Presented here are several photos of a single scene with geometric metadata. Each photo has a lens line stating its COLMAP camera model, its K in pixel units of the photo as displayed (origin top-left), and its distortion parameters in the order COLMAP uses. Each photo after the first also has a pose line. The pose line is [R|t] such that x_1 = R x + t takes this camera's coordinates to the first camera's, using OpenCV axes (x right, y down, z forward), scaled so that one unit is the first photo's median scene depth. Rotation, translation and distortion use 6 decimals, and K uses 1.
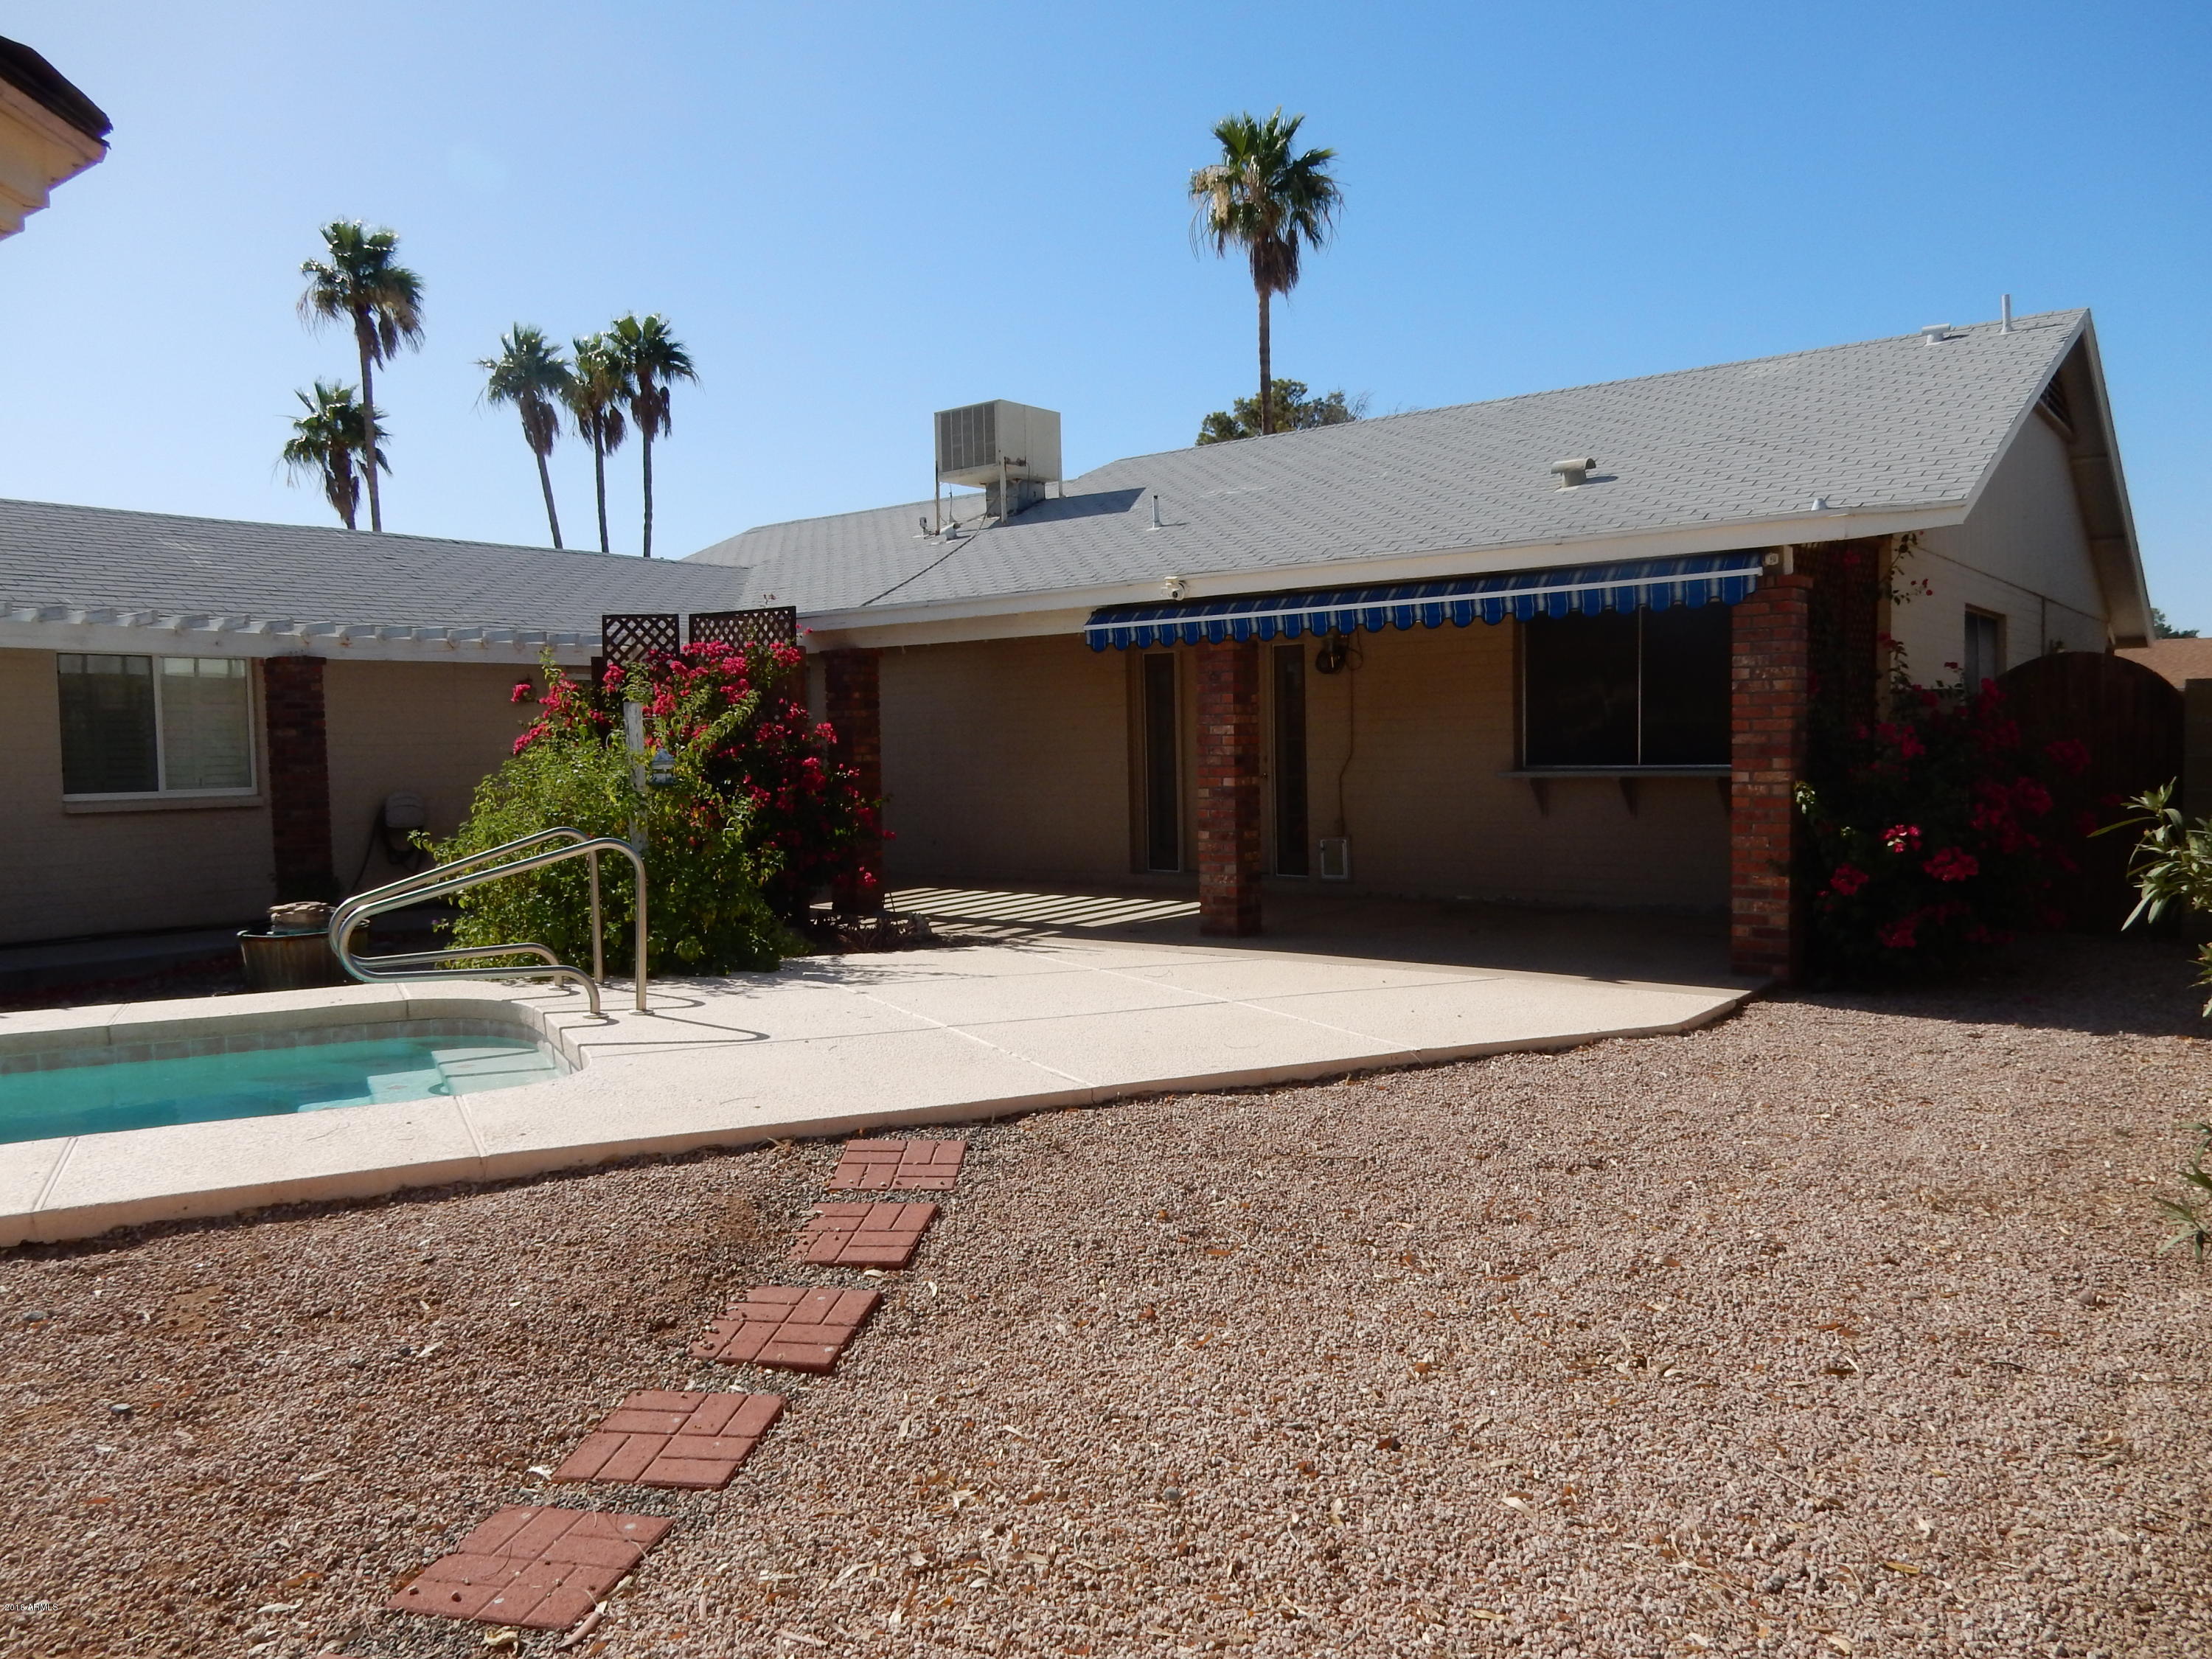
lens RADIAL K [[1610.9, 0, 1106.0], [0, 1610.9, 829.5], [0, 0, 1]] dist [-0.001179, 0.000562]
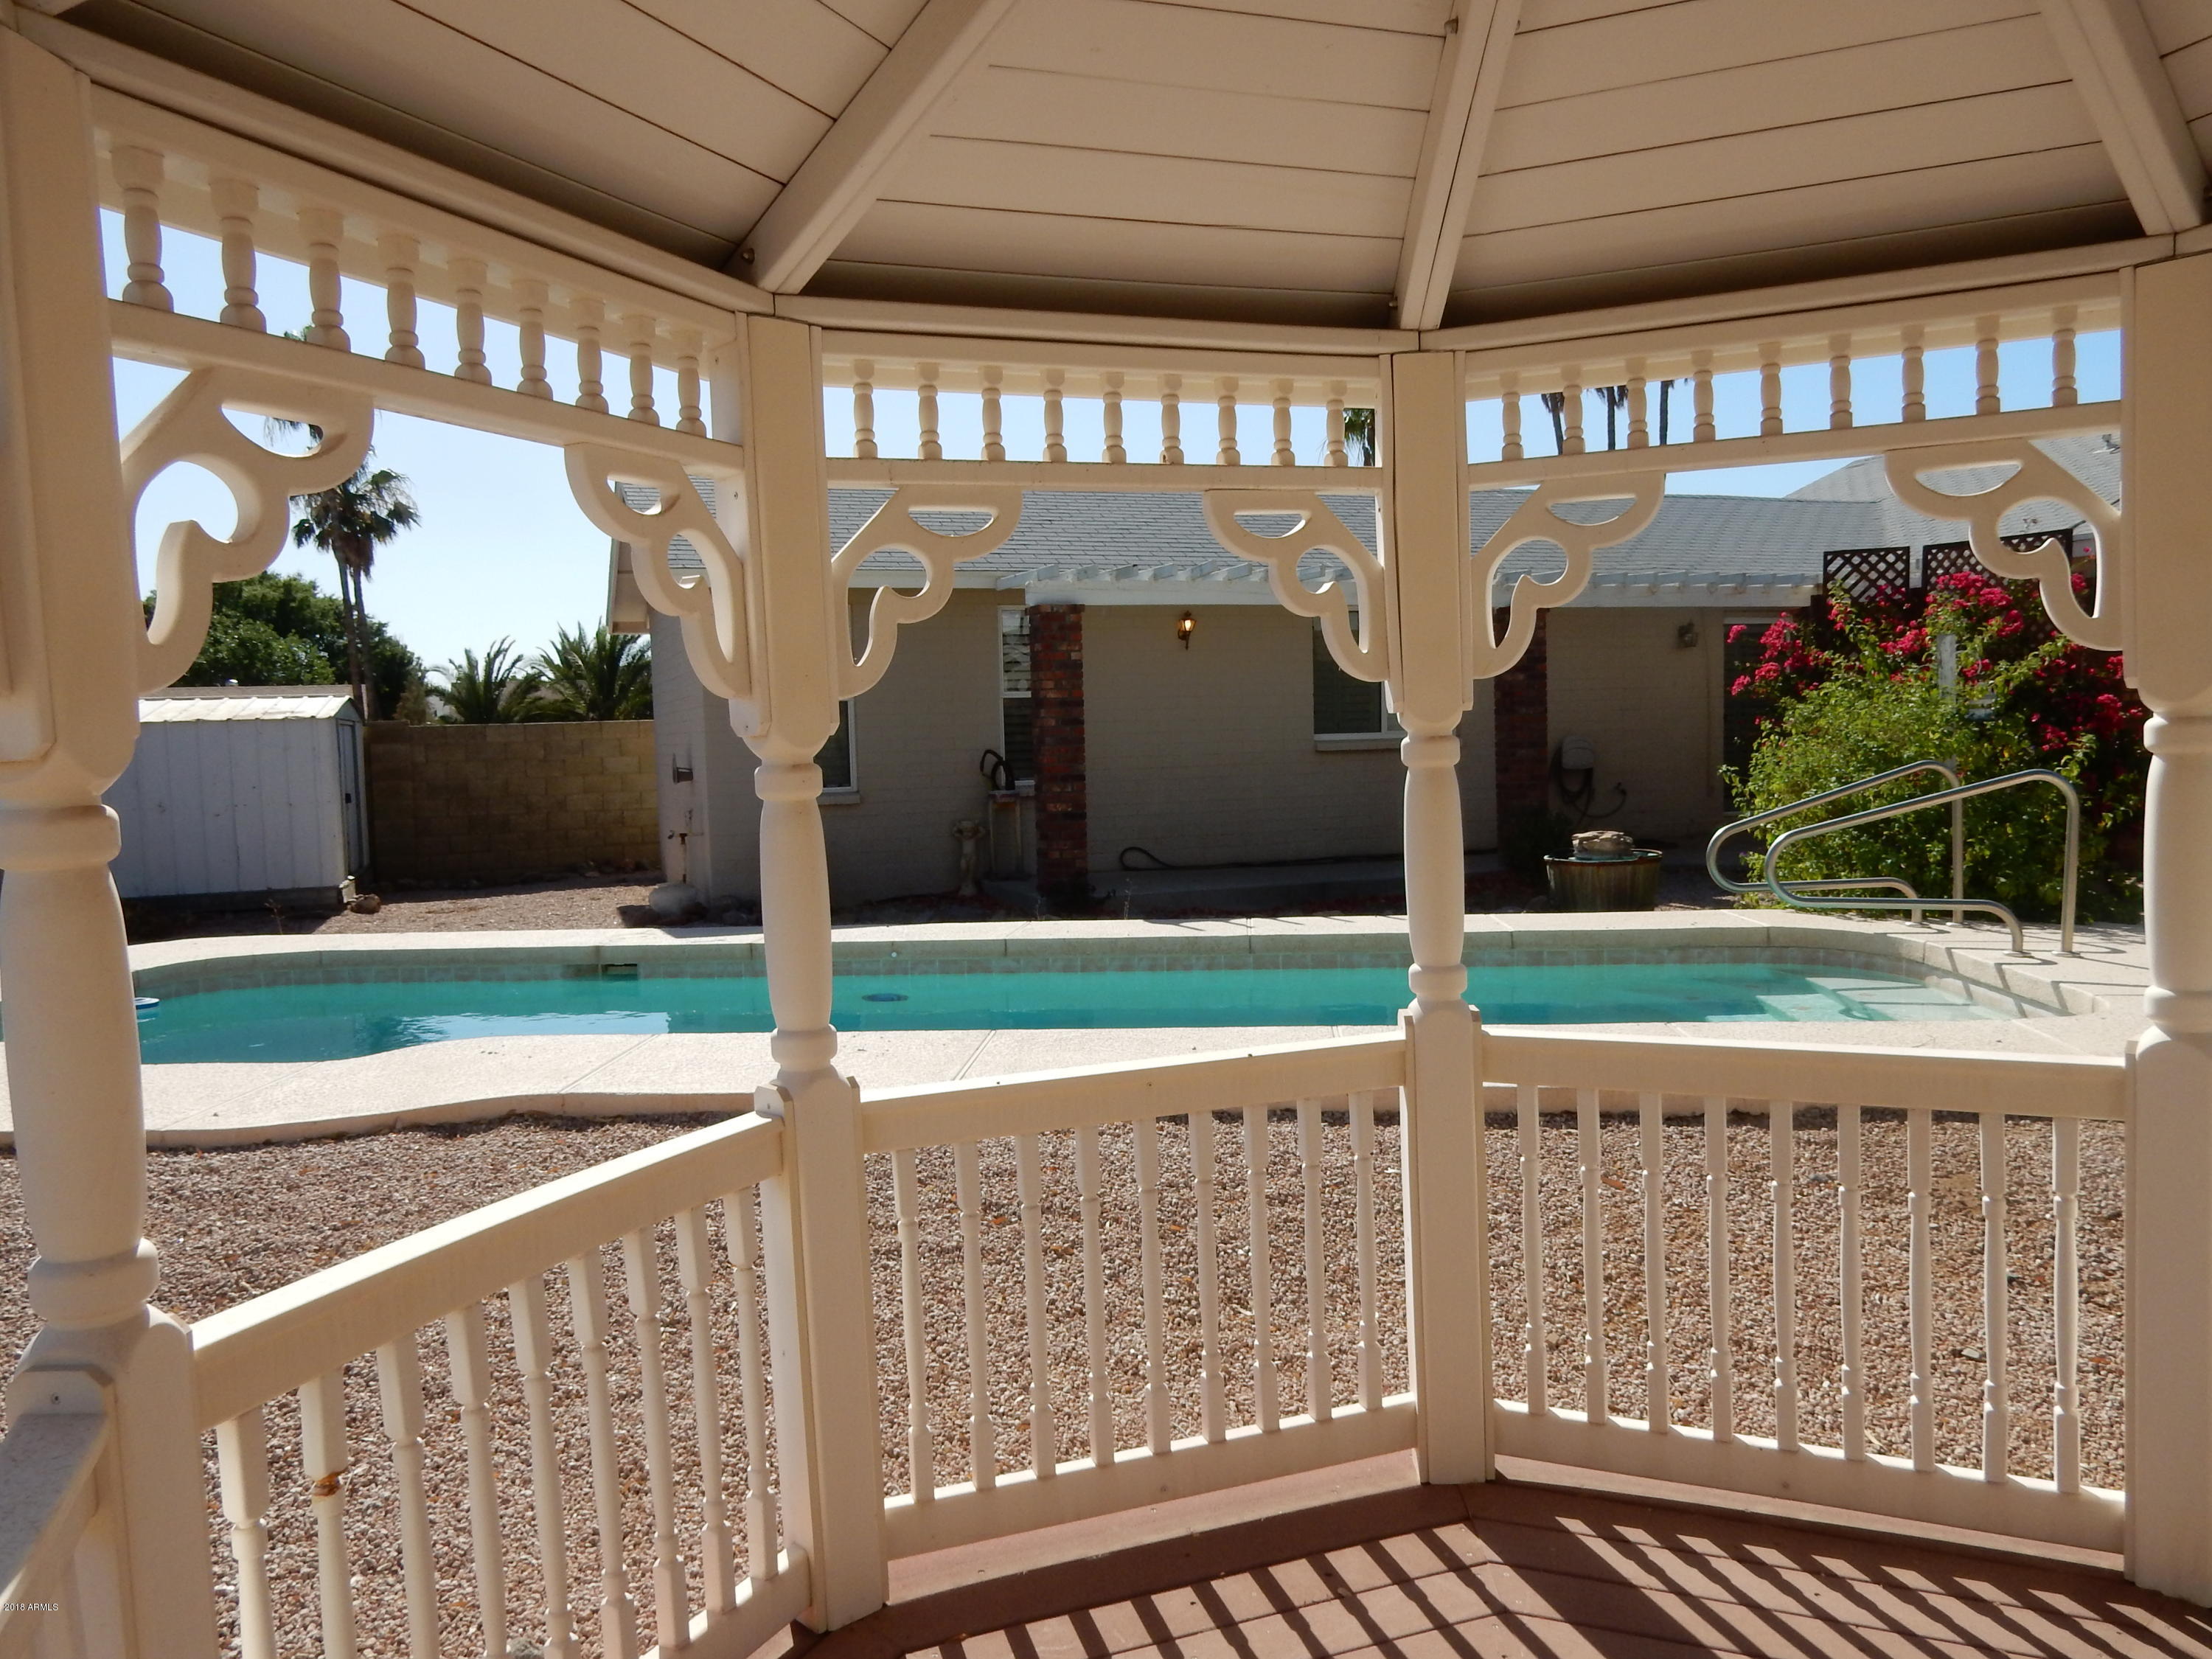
lens RADIAL K [[1610.9, 0, 1106.0], [0, 1610.9, 829.5], [0, 0, 1]] dist [-0.001179, 0.000562]
pose [[0.852864, 0.033684, -0.521046, -0.175677], [-0.020171, 0.999297, 0.031587, 0.013393], [0.521744, -0.016429, 0.852944, -0.063937]]
